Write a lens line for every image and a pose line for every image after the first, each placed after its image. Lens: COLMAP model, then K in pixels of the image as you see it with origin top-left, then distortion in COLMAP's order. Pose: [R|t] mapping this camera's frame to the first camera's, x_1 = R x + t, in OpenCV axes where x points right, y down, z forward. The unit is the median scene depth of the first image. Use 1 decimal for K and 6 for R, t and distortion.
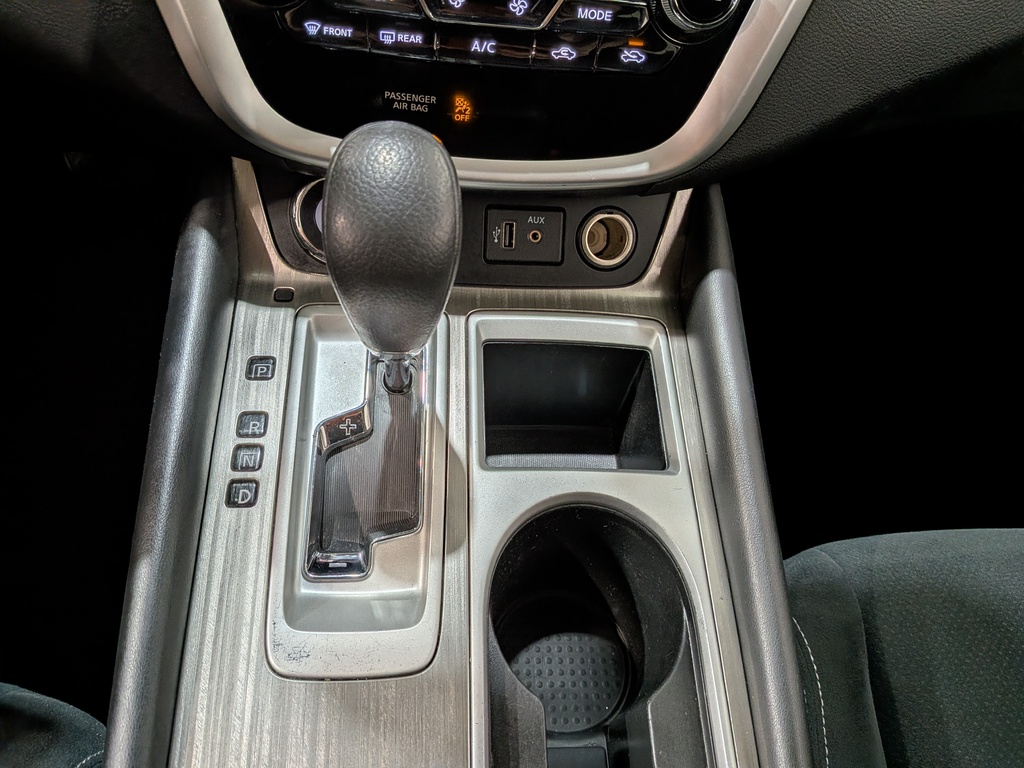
lens RADIAL K [[747.2, 0, 515.8], [0, 747.2, 384.7], [0, 0, 1]] dist [0.048503, -0.087745]
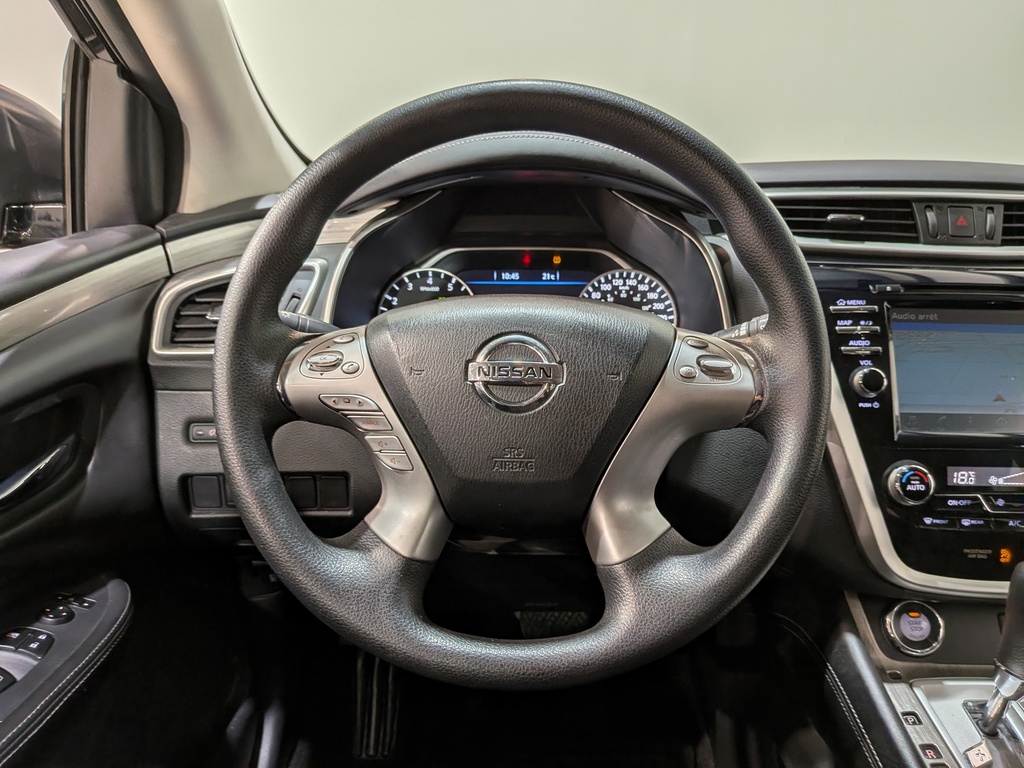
lens RADIAL K [[747.2, 0, 524.6], [0, 747.2, 389.3], [0, 0, 1]] dist [0.048503, -0.087745]
pose [[0.992044, -0.087074, -0.090924, -1.030380], [0.017885, 0.812385, -0.582847, 0.350712], [0.124616, 0.576584, 0.807479, -0.860122]]
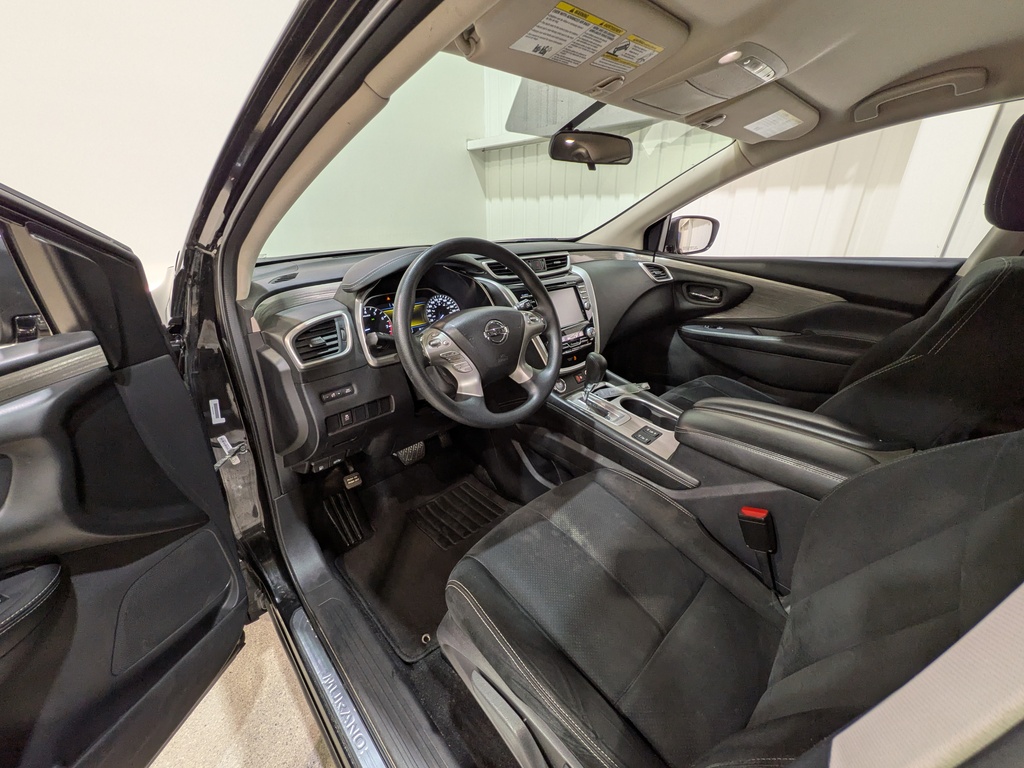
lens RADIAL K [[403.7, 0, 519.2], [0, 403.7, 378.4], [0, 0, 1]] dist [0.000859, 0.000118]
pose [[0.753451, -0.363298, 0.548020, -2.463440], [0.577396, 0.764296, -0.287166, 0.512576], [-0.314523, 0.532791, 0.785627, -1.556395]]
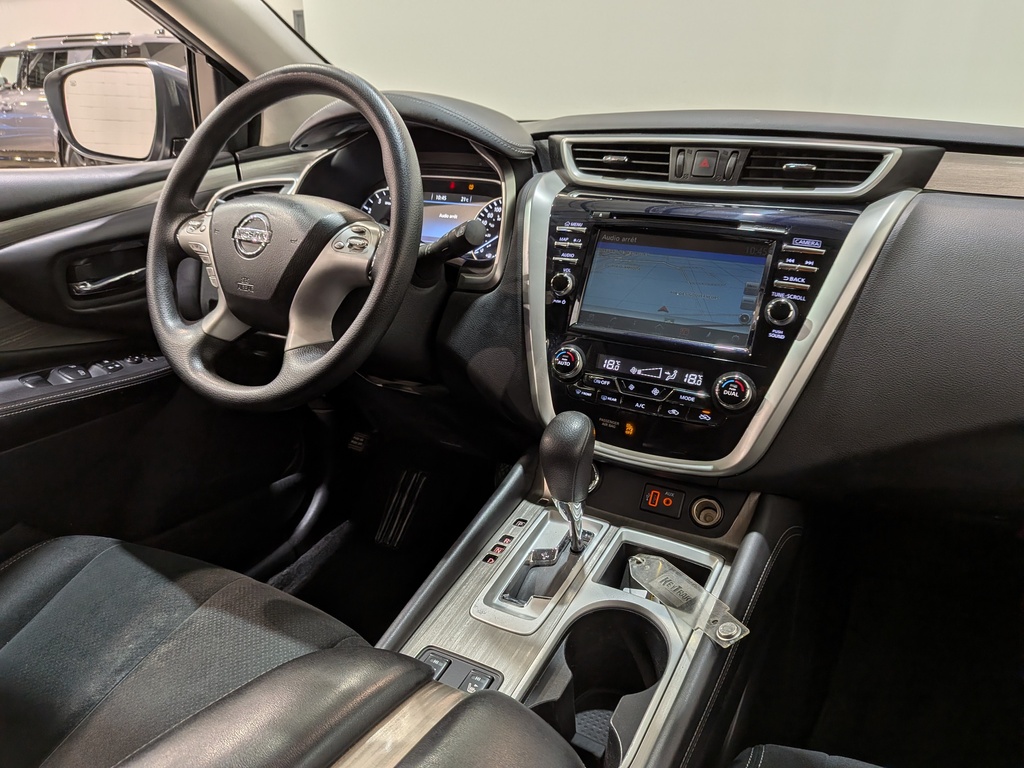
lens RADIAL K [[747.2, 0, 499.6], [0, 747.2, 387.3], [0, 0, 1]] dist [0.048503, -0.087745]
pose [[0.832767, 0.081181, -0.547639, 0.854333], [-0.371018, 0.816027, -0.443222, 0.707975], [0.410907, 0.572284, 0.709680, -0.893115]]
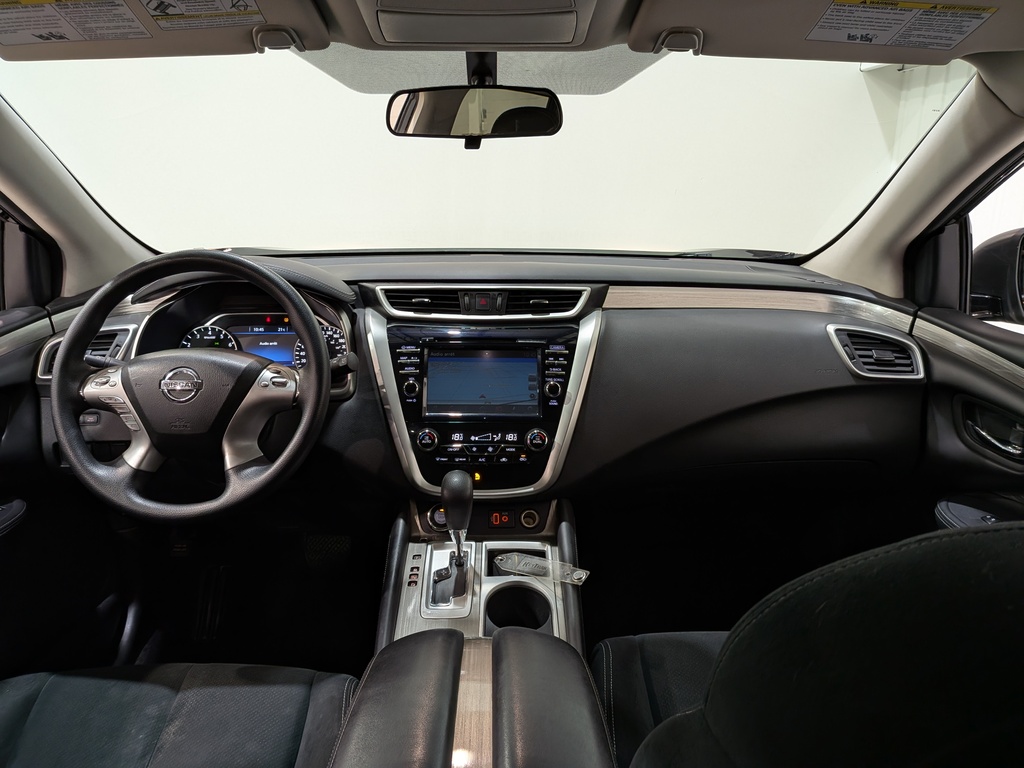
lens RADIAL K [[747.2, 0, 506.6], [0, 747.2, 391.4], [0, 0, 1]] dist [0.048503, -0.087745]
pose [[0.992017, -0.100063, -0.076740, 0.380437], [0.034444, 0.800429, -0.598437, 1.440978], [0.121306, 0.591017, 0.797486, -2.059508]]
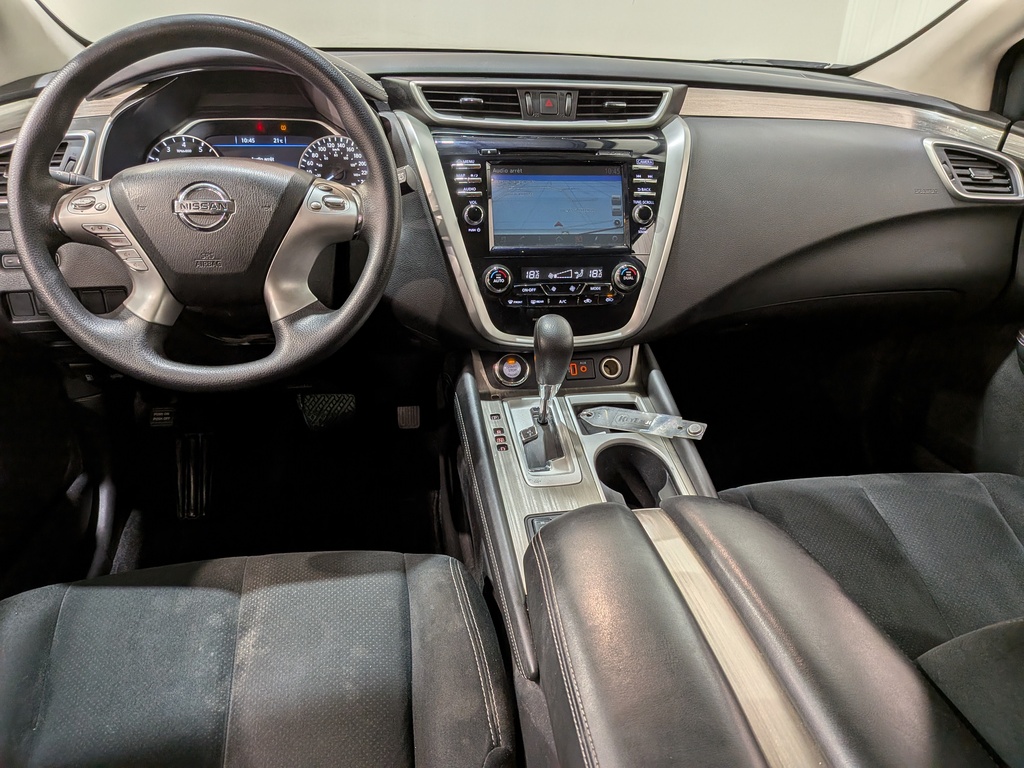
lens RADIAL K [[747.2, 0, 520.3], [0, 747.2, 391.9], [0, 0, 1]] dist [0.048503, -0.087745]
pose [[0.990419, -0.125355, 0.057933, -0.427117], [0.138089, 0.902821, -0.407243, 1.091935], [-0.001253, 0.411341, 0.911481, -1.622296]]
